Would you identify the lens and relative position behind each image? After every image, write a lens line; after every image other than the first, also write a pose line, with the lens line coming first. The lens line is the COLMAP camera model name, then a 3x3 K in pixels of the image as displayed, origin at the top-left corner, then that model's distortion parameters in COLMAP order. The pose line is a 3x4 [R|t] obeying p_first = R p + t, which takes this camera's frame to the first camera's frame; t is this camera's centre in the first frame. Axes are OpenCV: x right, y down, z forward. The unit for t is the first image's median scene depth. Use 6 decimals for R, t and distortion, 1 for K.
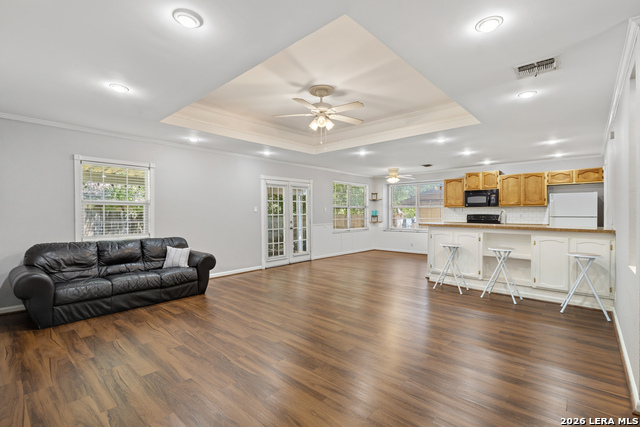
lens RADIAL K [[296.7, 0, 320.5], [0, 296.7, 213.7], [0, 0, 1]] dist [0.020153, -0.000764]
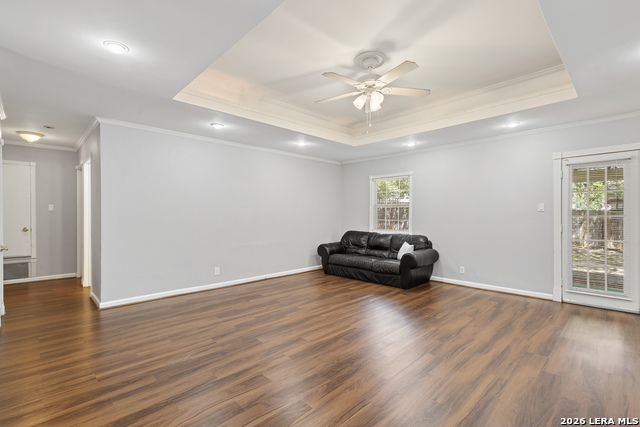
lens RADIAL K [[296.7, 0, 320.7], [0, 296.7, 214.9], [0, 0, 1]] dist [0.020153, -0.000764]
pose [[-0.057969, 0.000561, -0.998318, 0.773336], [-0.001114, 0.999999, 0.000626, 0.004092], [0.998318, 0.001149, -0.057968, 0.866248]]
